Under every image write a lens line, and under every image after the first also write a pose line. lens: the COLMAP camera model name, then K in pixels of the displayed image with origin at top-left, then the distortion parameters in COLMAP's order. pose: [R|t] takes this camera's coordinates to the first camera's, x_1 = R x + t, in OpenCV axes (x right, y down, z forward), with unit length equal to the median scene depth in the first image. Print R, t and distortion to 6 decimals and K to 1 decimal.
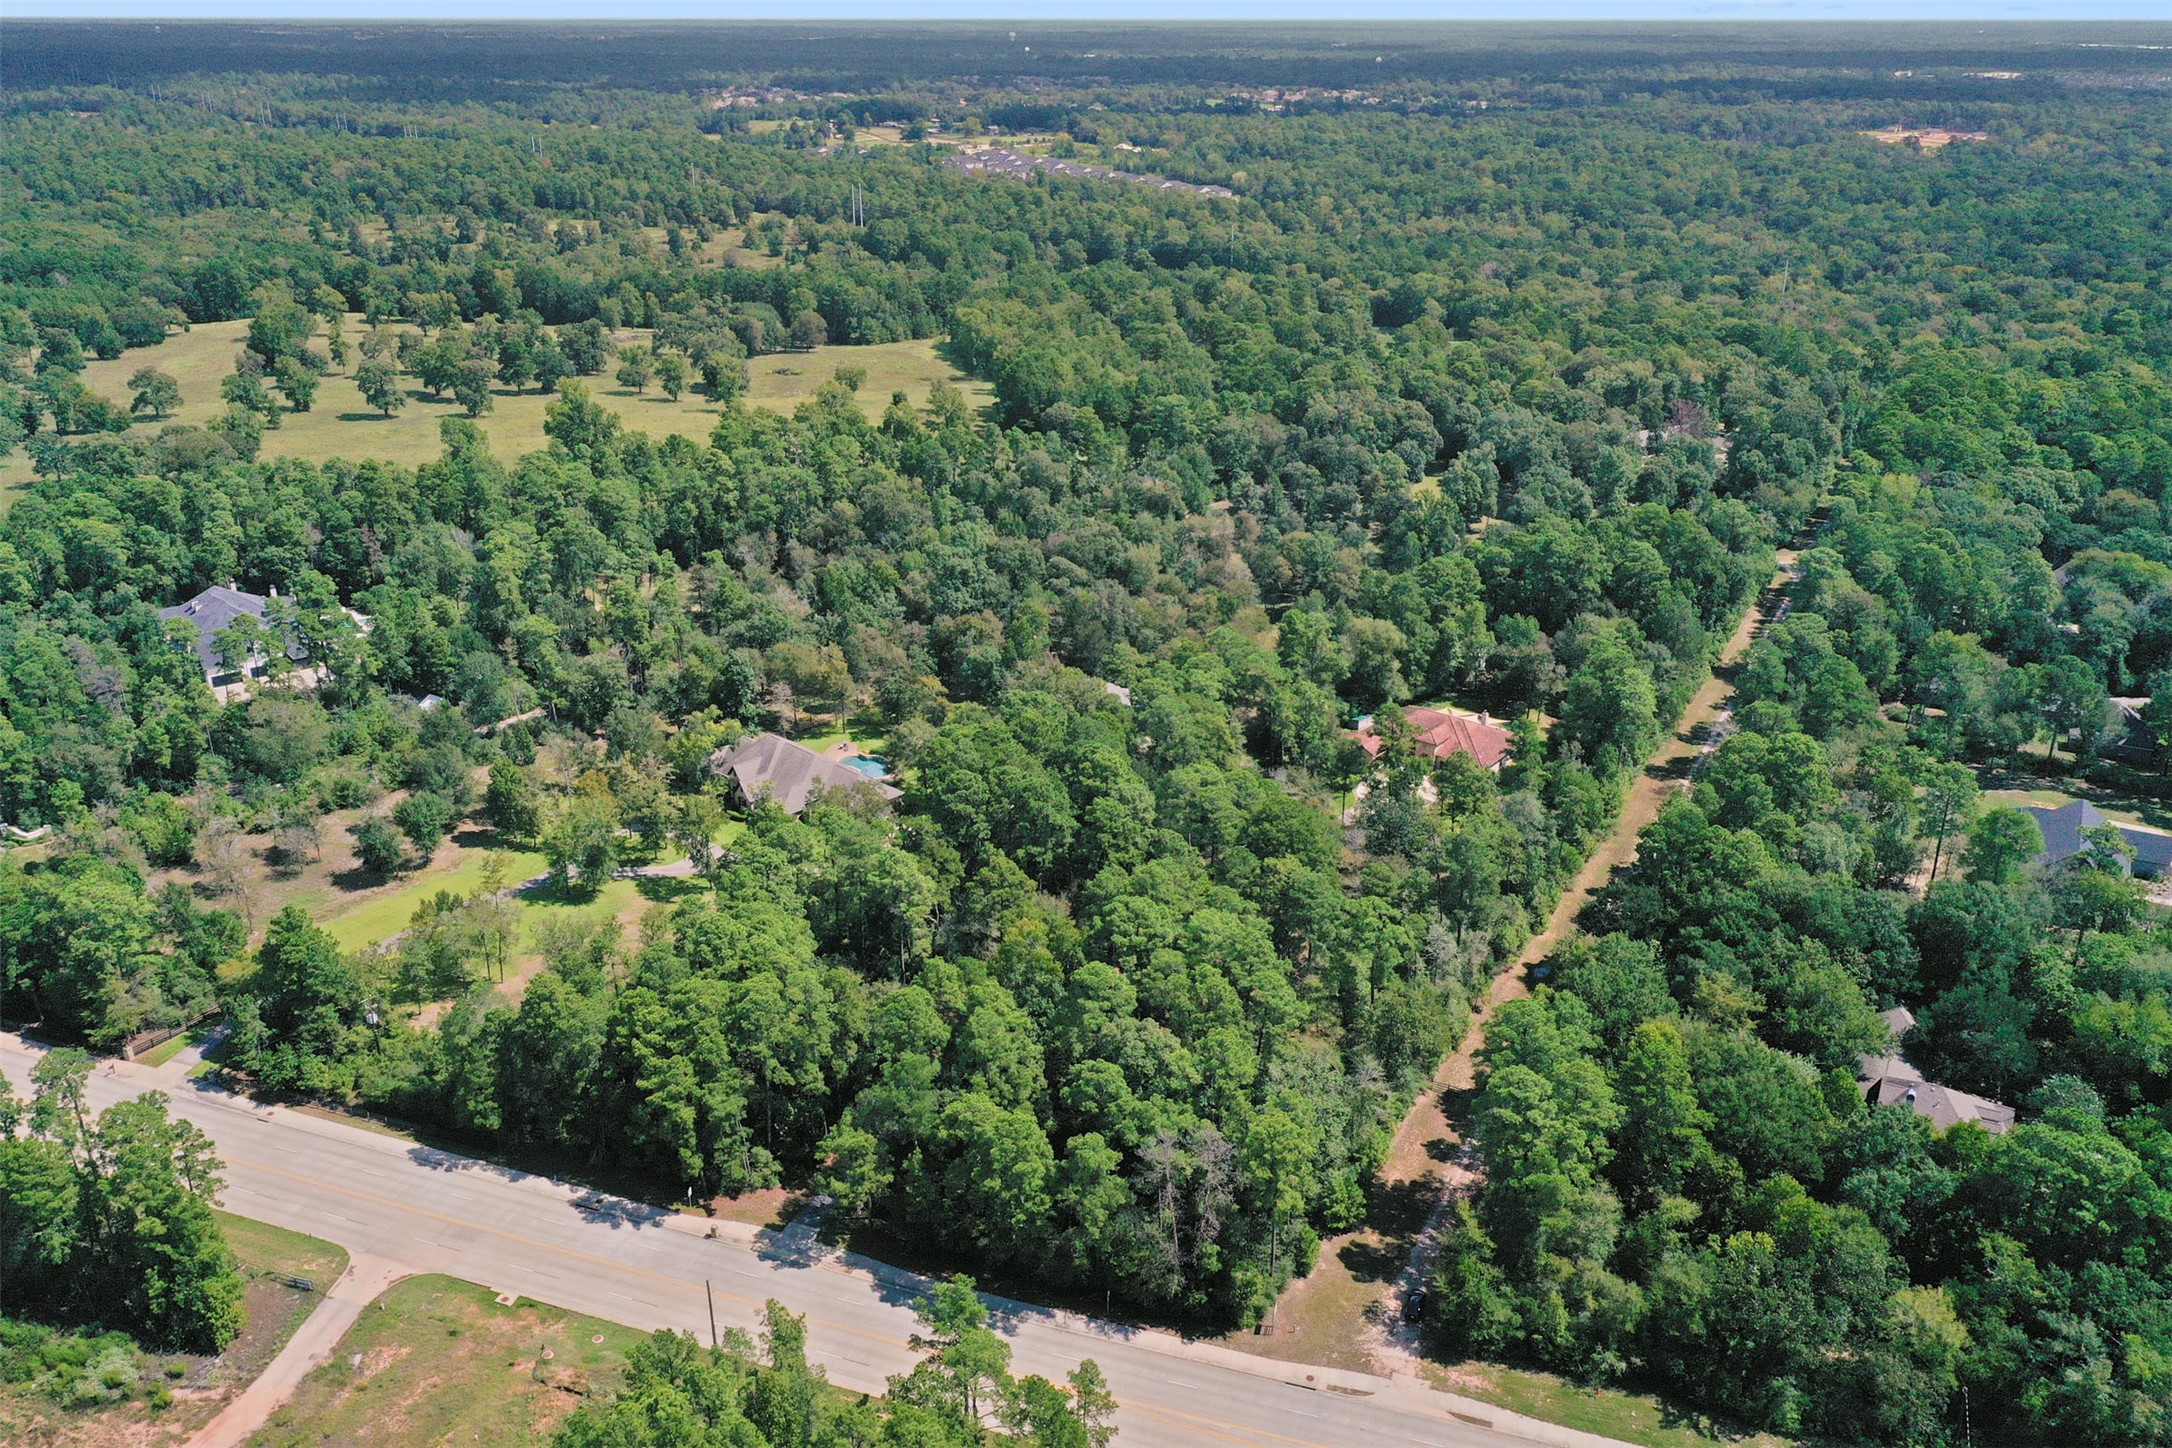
lens RADIAL K [[1734.6, 0, 1086.0], [0, 1734.6, 724.0], [0, 0, 1]] dist [0.006763, 0.016073]
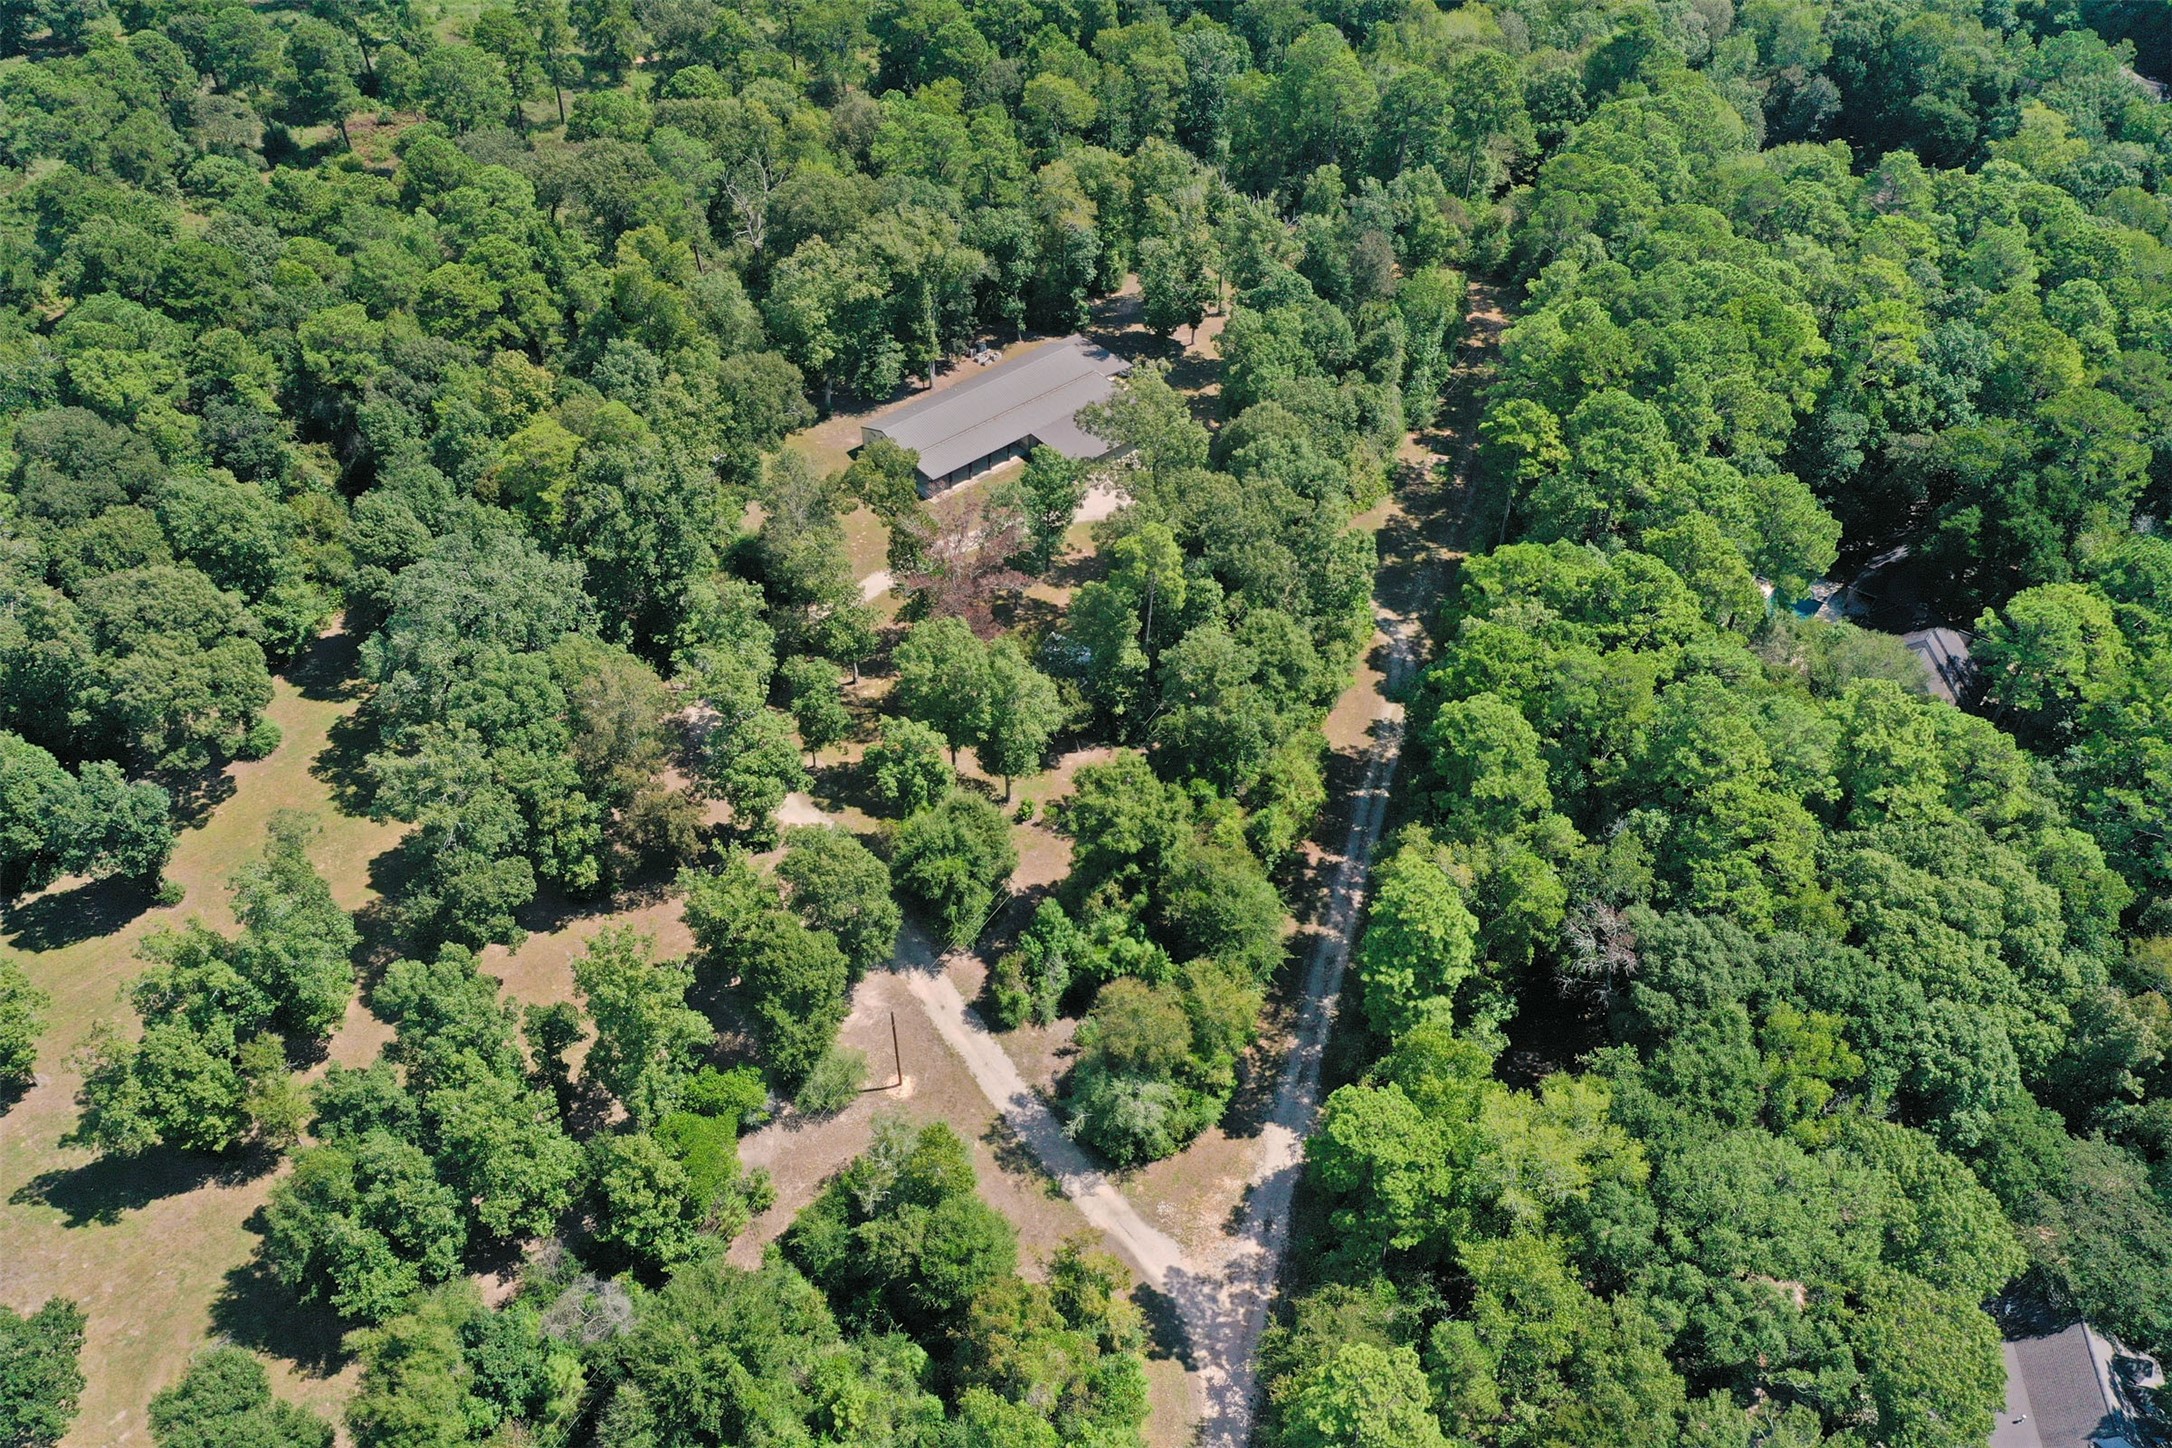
lens RADIAL K [[1734.6, 0, 1086.0], [0, 1734.6, 724.0], [0, 0, 1]] dist [0.006763, 0.016073]
pose [[0.976322, -0.149470, 0.156380, 0.476746], [0.089277, 0.936868, 0.338094, -0.397307], [-0.197042, -0.316127, 0.928029, 1.015192]]
